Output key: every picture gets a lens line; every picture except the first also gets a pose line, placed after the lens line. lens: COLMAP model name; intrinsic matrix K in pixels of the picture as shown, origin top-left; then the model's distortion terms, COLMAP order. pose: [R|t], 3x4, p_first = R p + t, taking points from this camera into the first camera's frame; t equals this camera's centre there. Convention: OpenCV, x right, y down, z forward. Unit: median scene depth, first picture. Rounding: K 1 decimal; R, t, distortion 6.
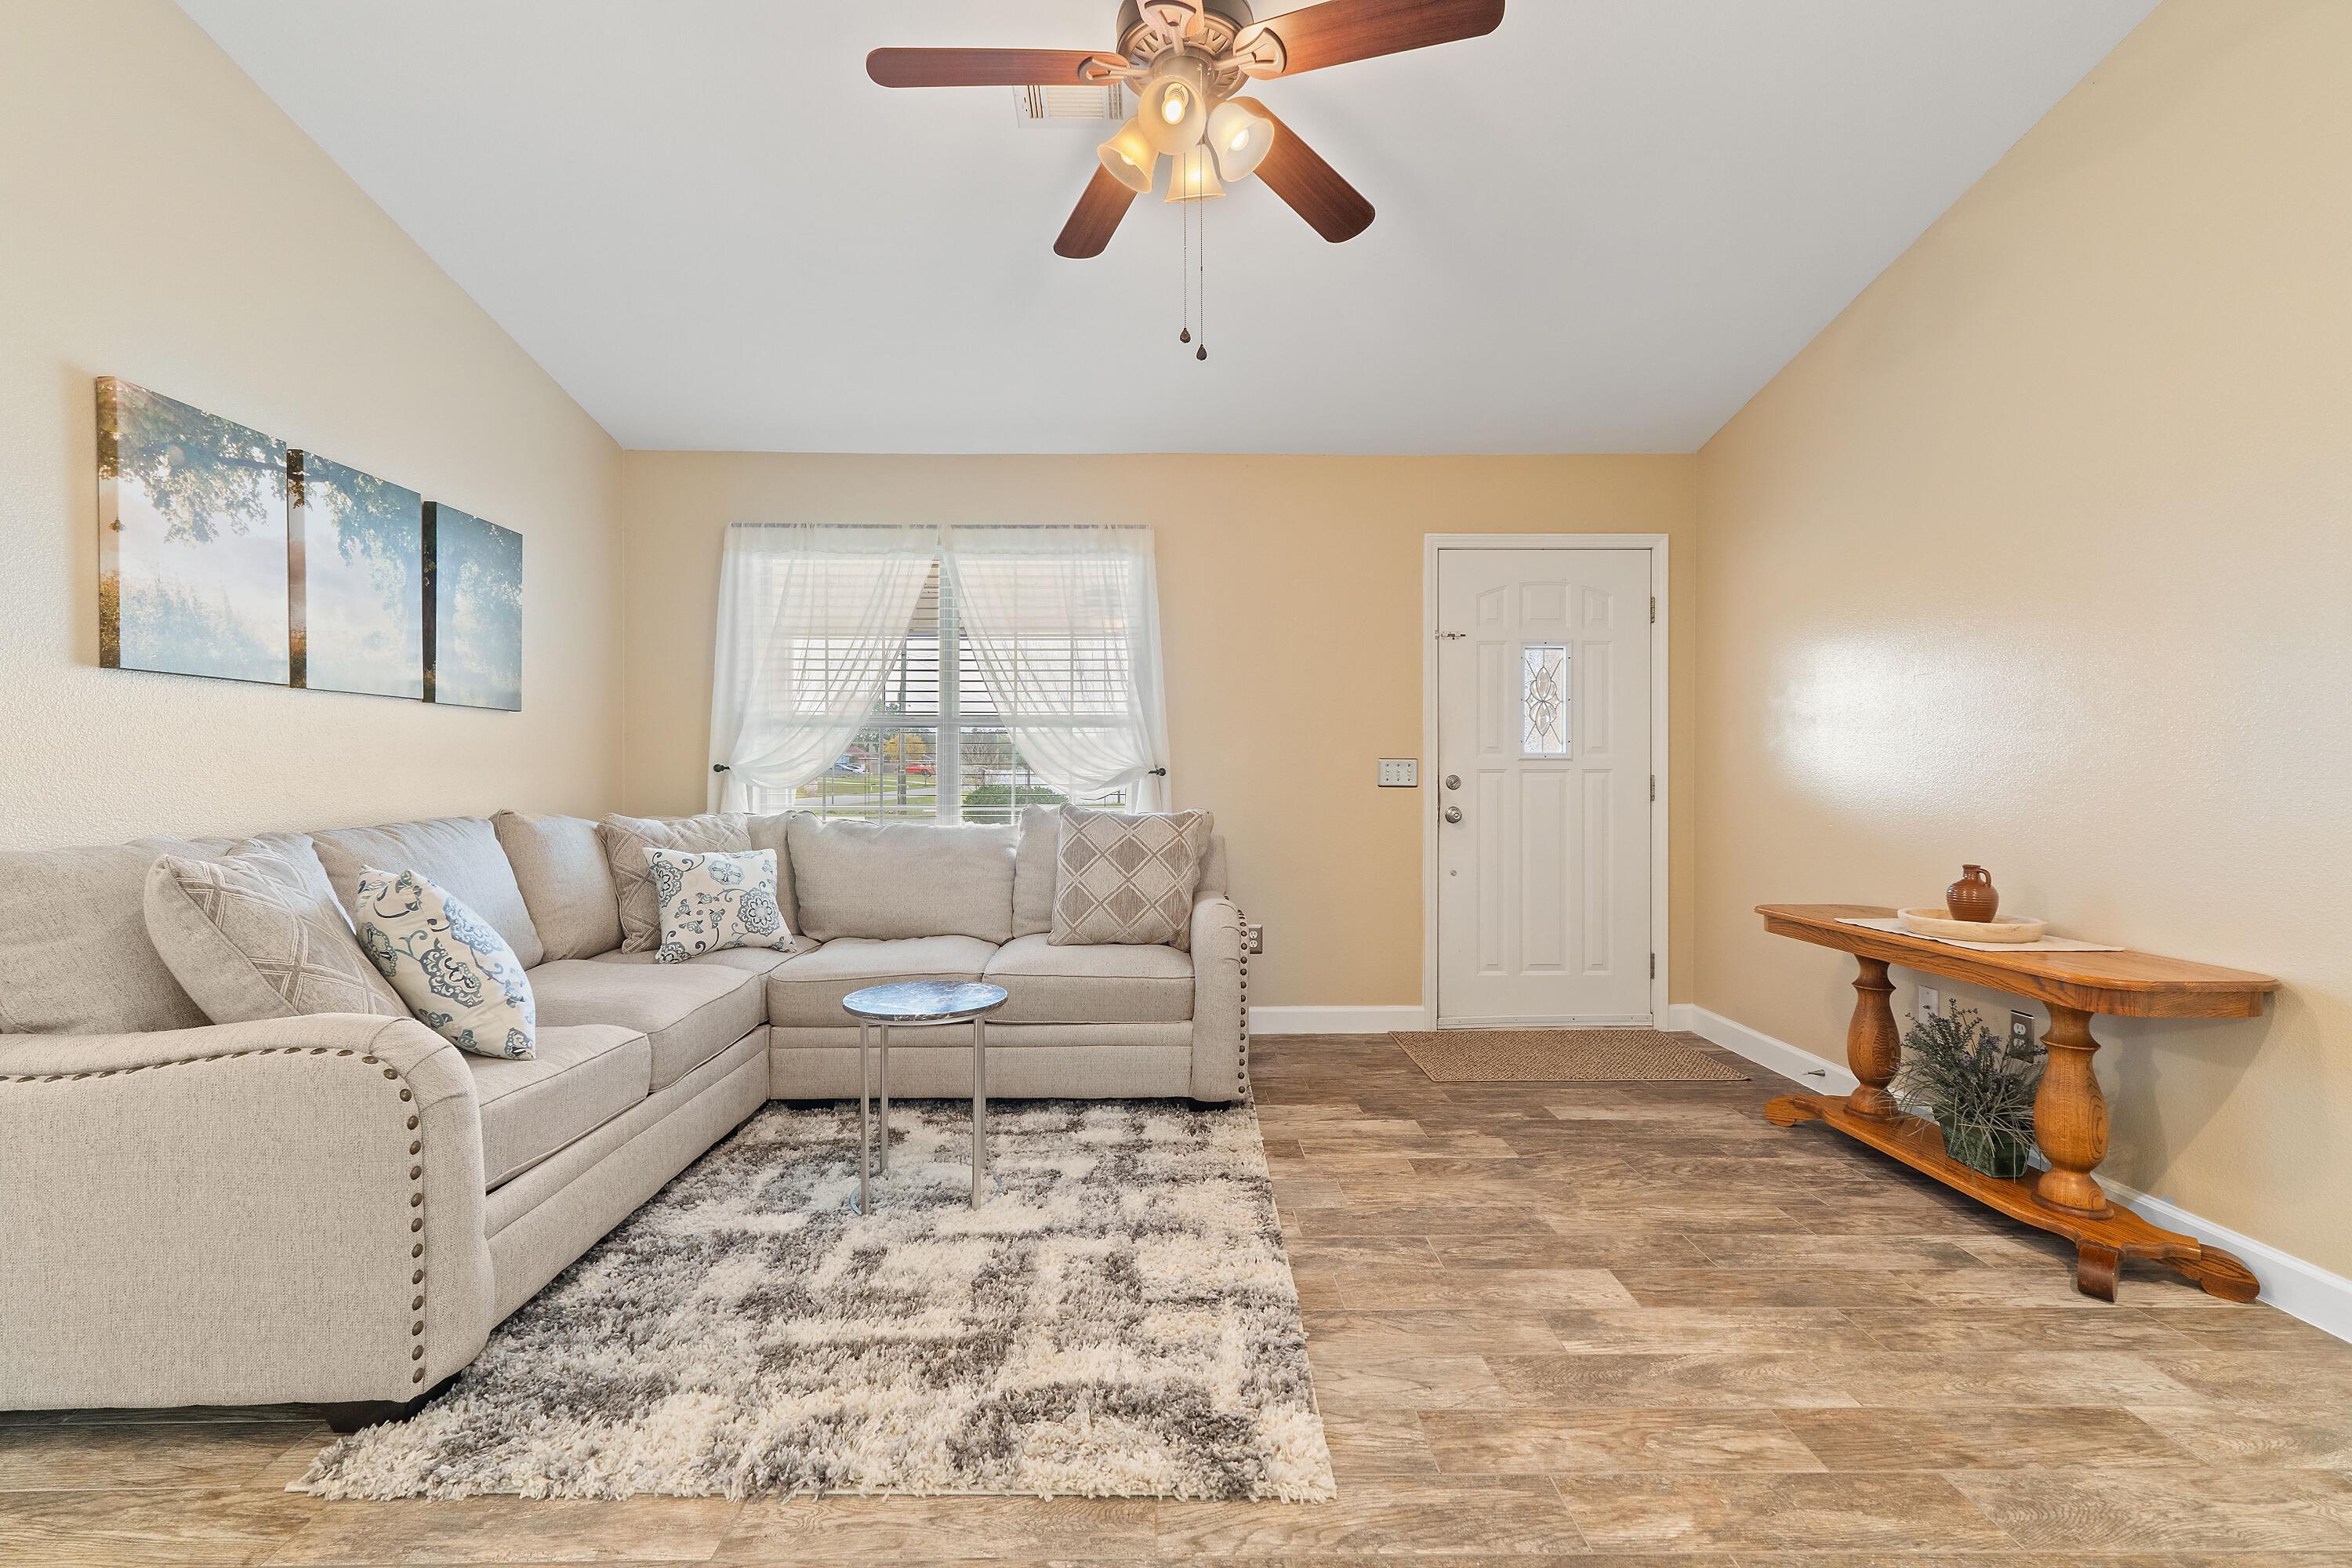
lens RADIAL K [[983.0, 0, 1178.4], [0, 983.0, 777.4], [0, 0, 1]] dist [0.004746, -0.000915]
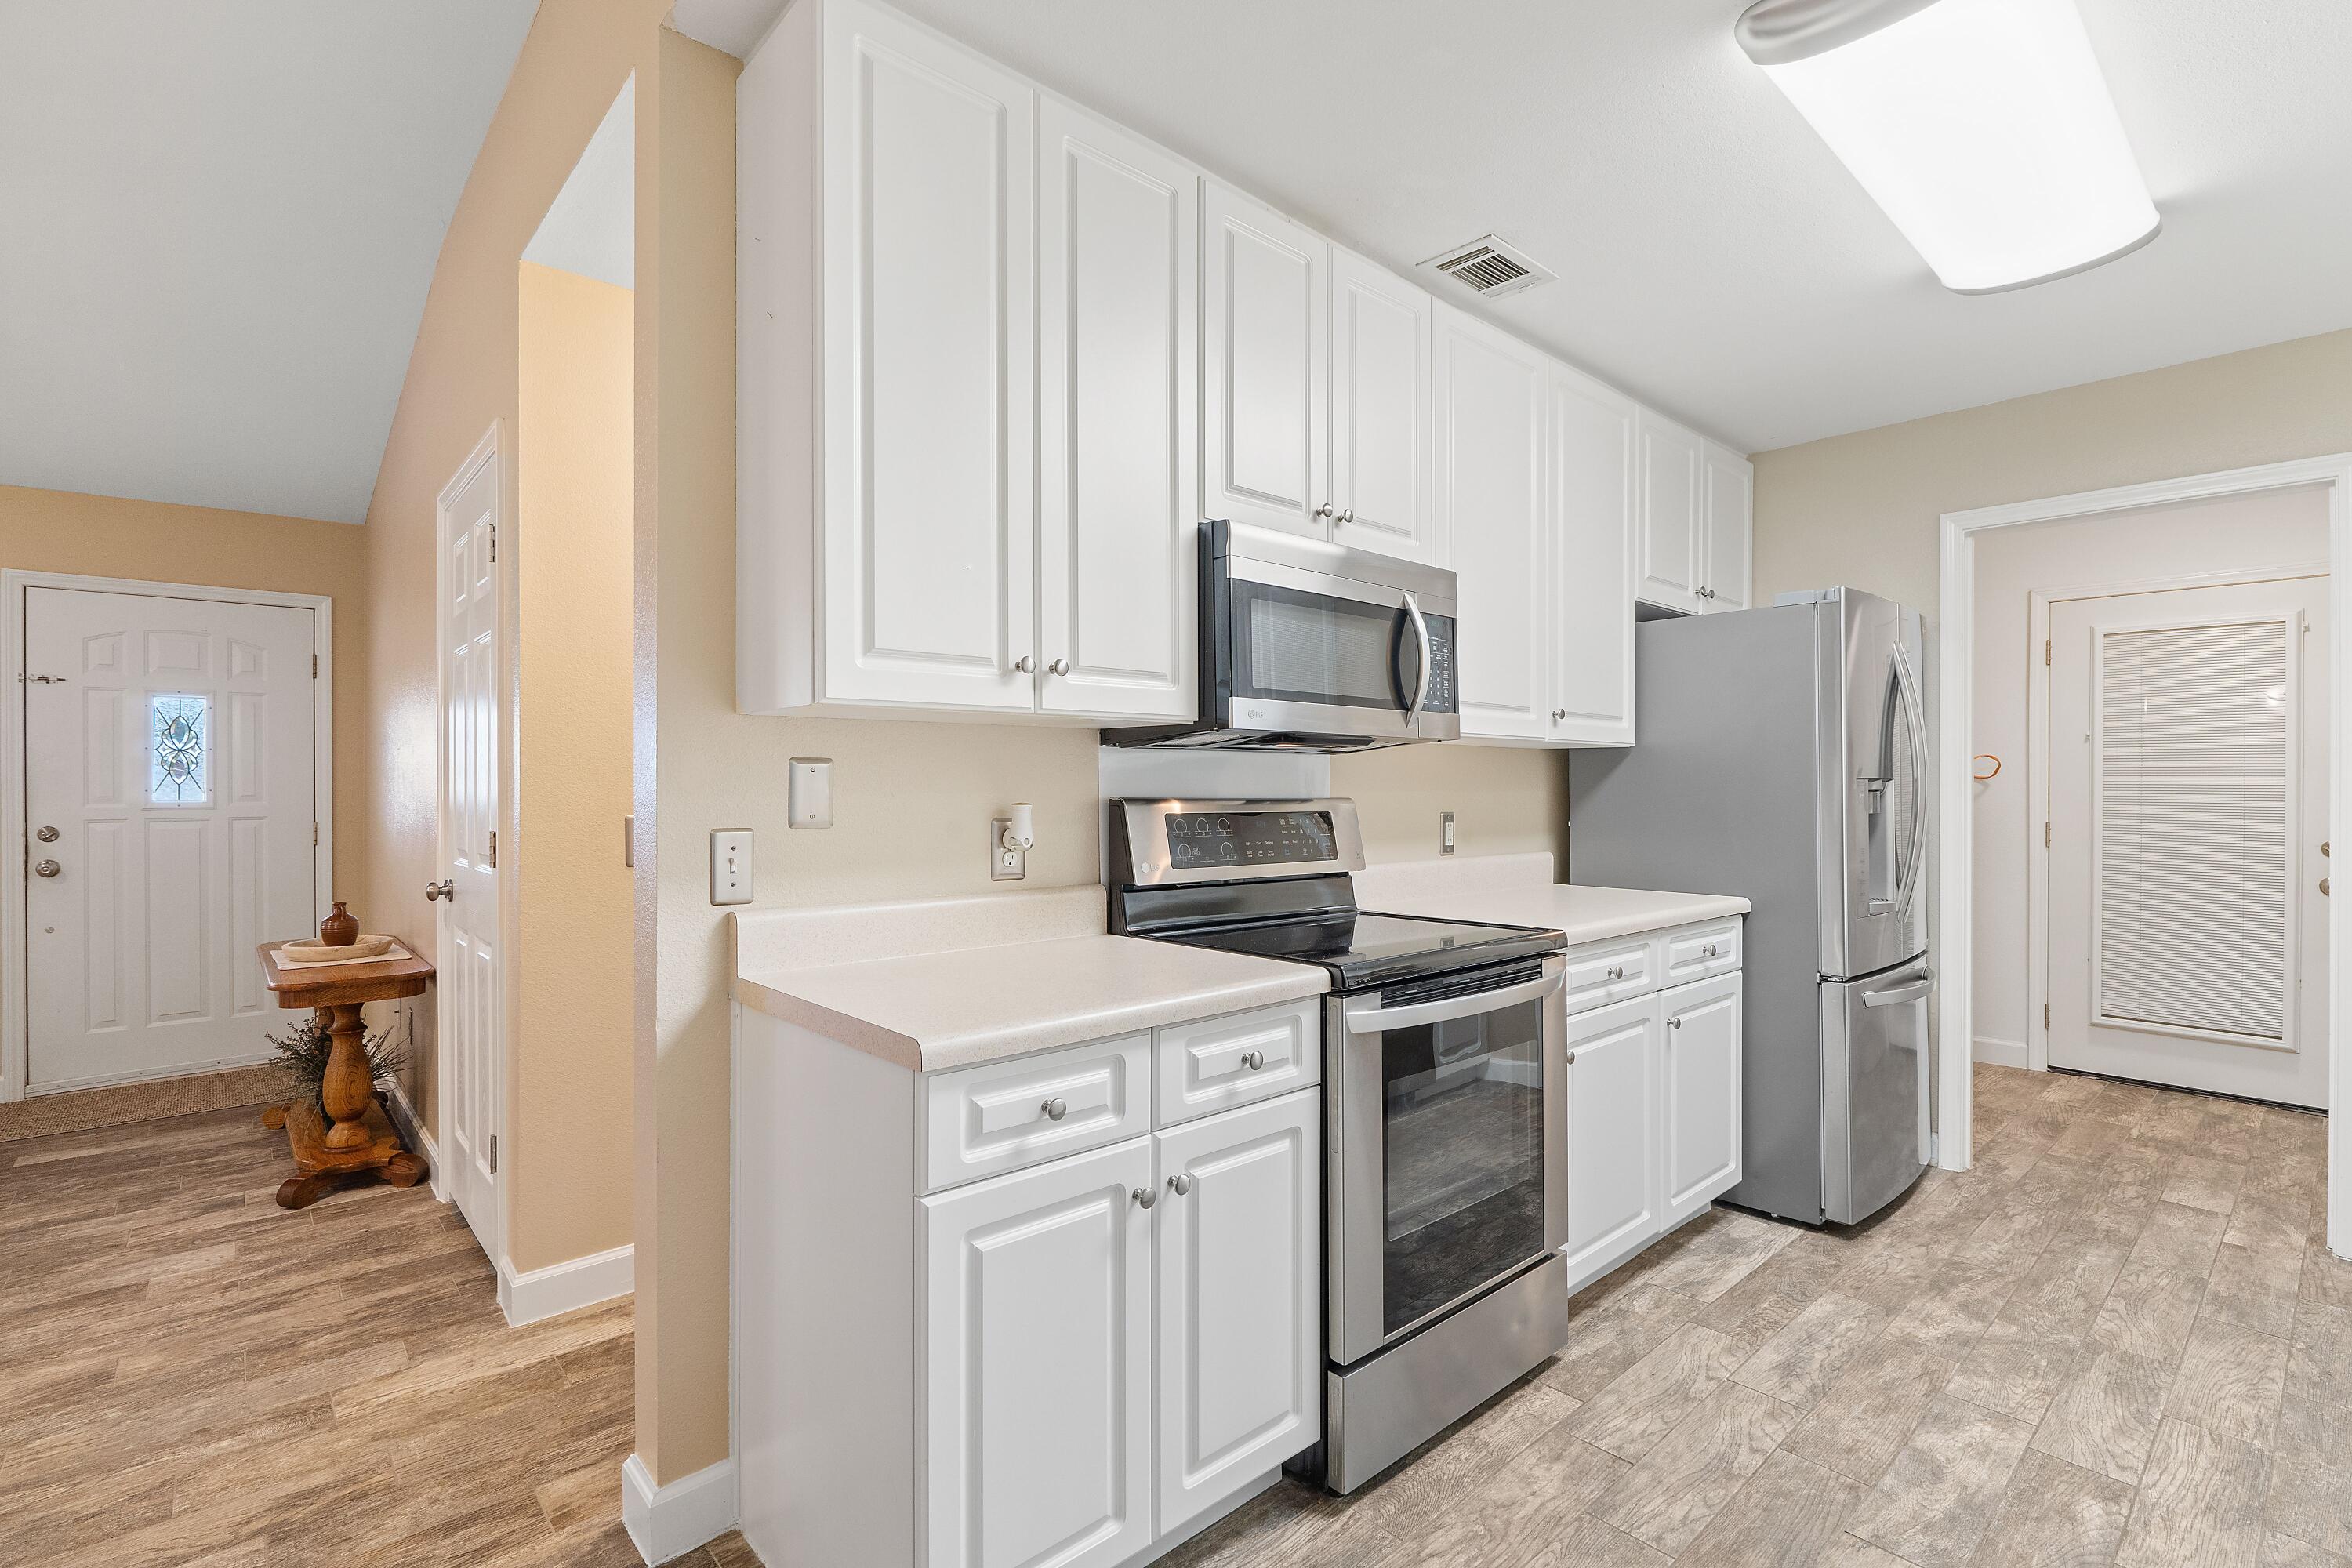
lens RADIAL K [[1069.2, 0, 1175.6], [0, 1069.2, 785.1], [0, 0, 1]] dist [-0.010056, 0.000373]
pose [[0.758586, -0.001645, 0.651571, 0.627347], [0.003361, 0.999993, -0.001388, -0.052795], [-0.651564, 0.003243, 0.758586, -0.686372]]
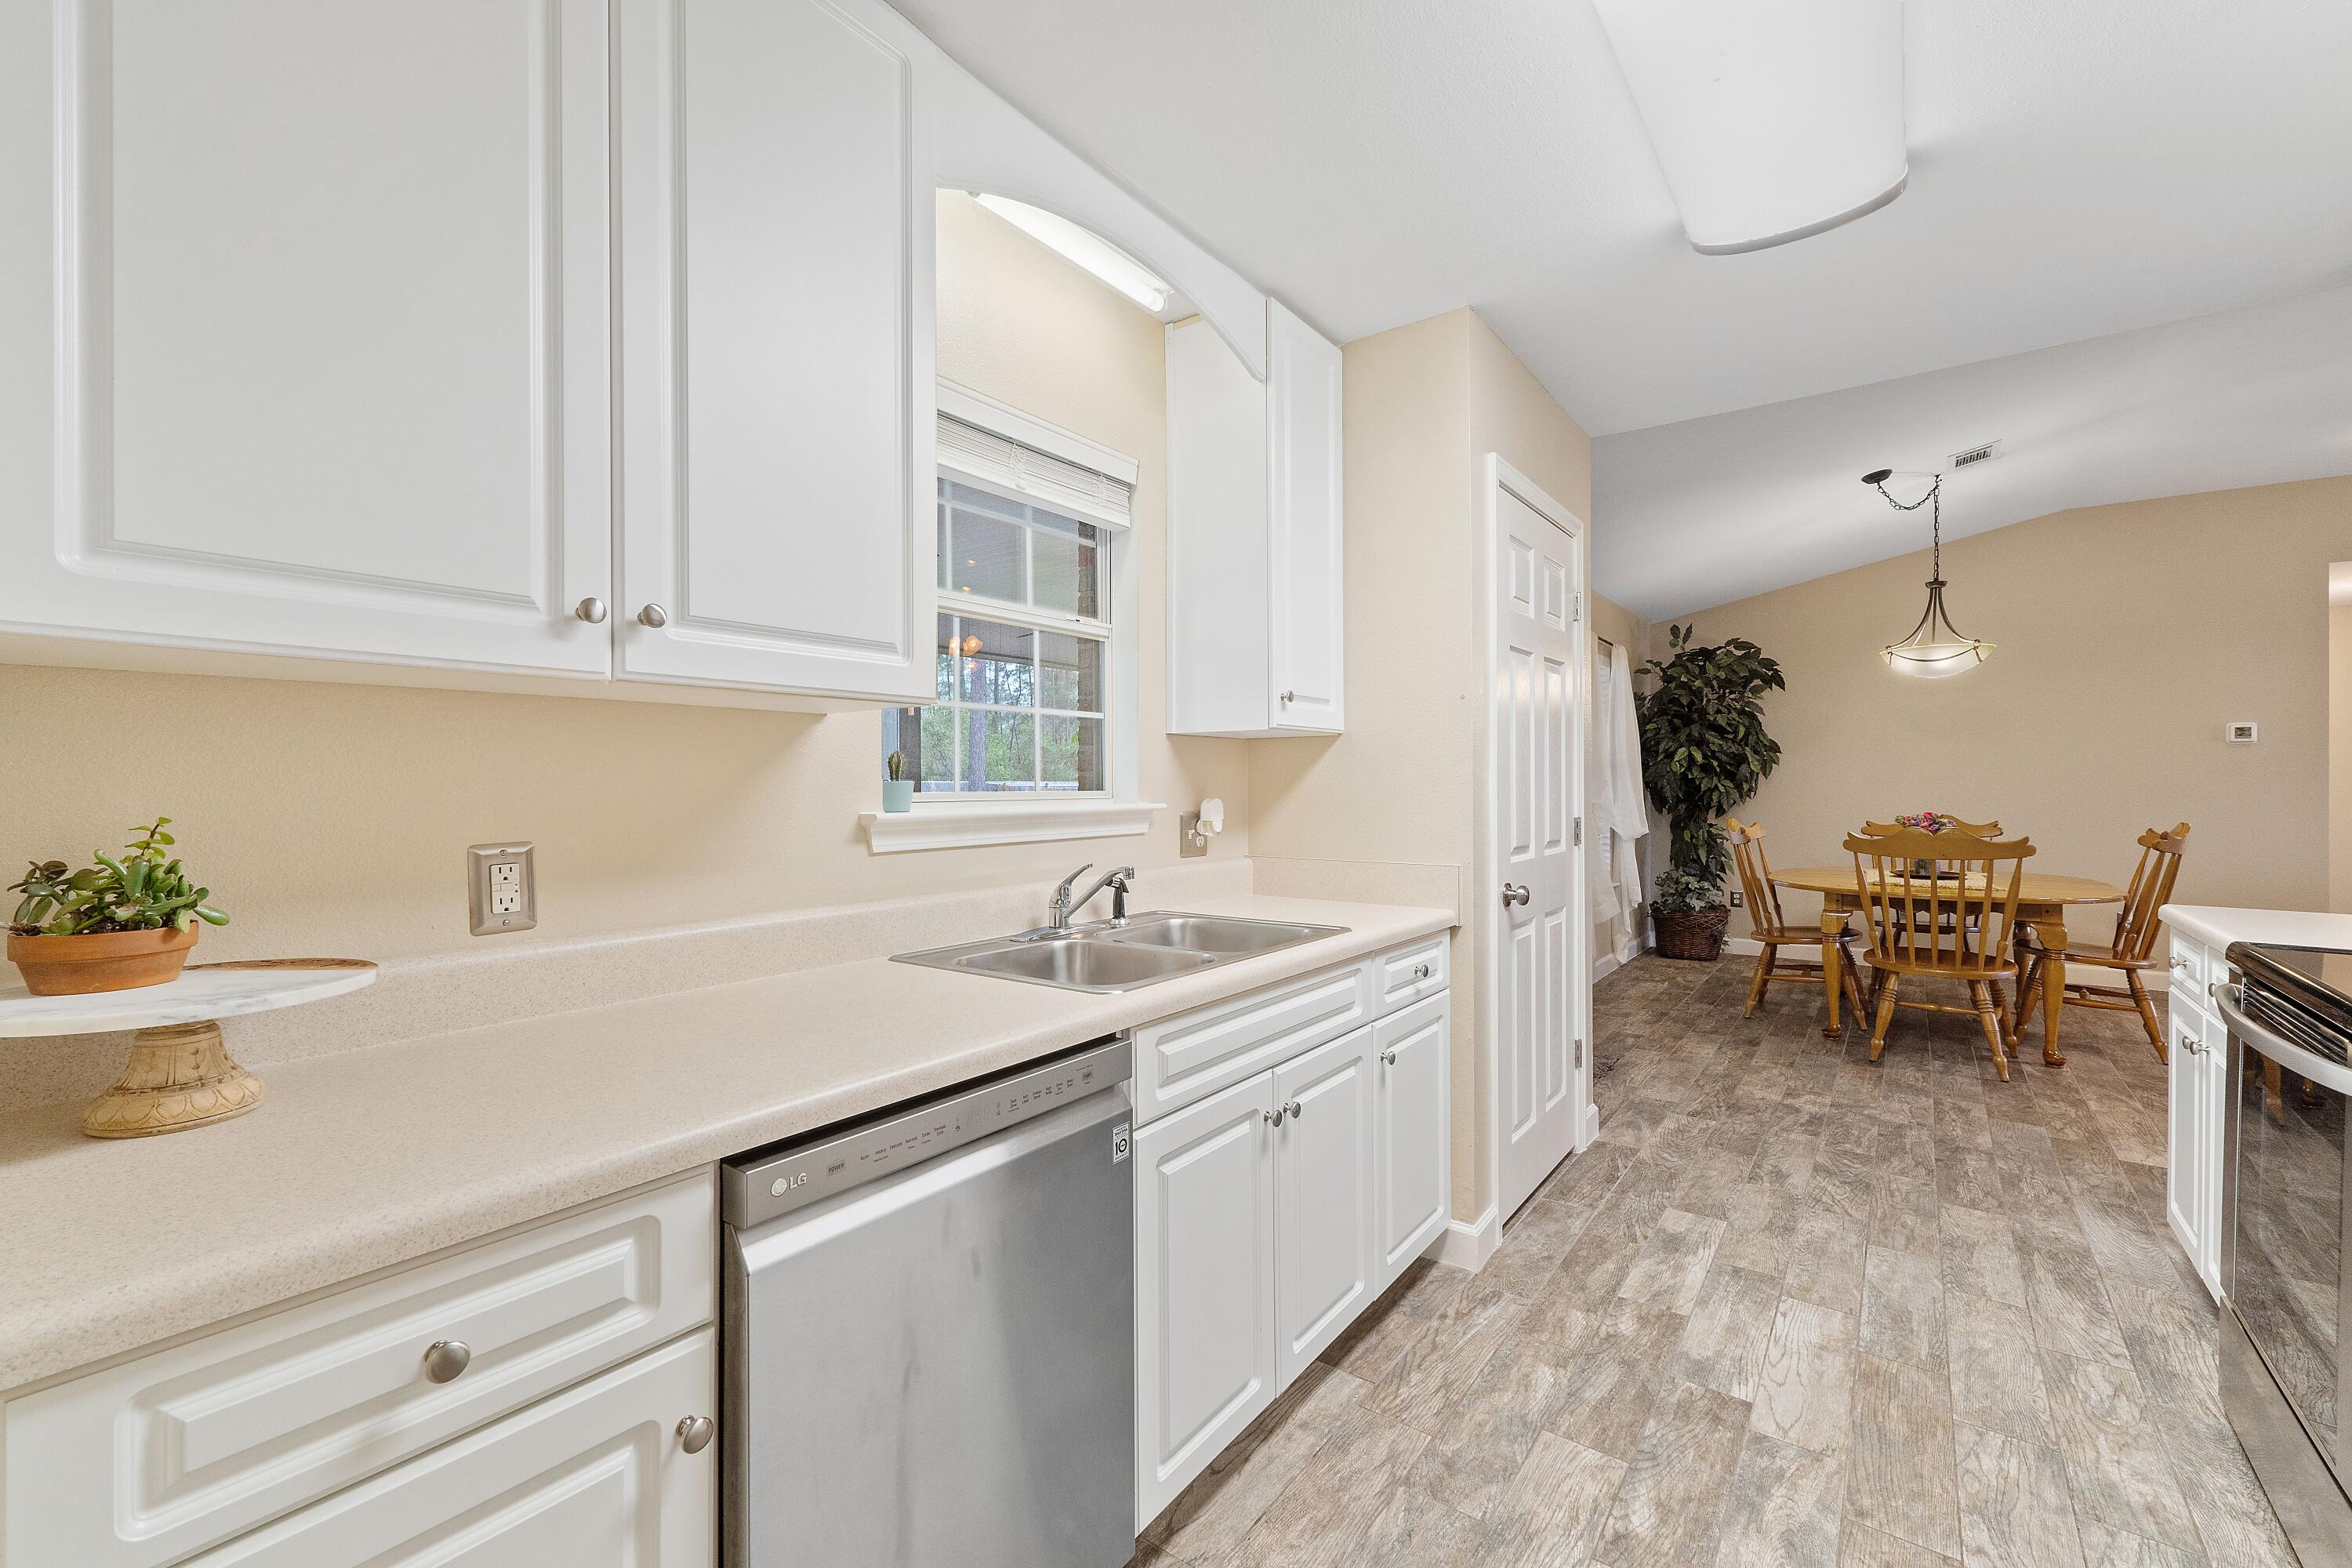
lens RADIAL K [[983.0, 0, 1172.6], [0, 983.0, 787.3], [0, 0, 1]] dist [0.004746, -0.000915]
pose [[-0.611176, 0.004989, -0.791479, 2.047489], [-0.006027, 0.999922, 0.010957, -0.052177], [0.791471, 0.011467, -0.611099, -0.436759]]
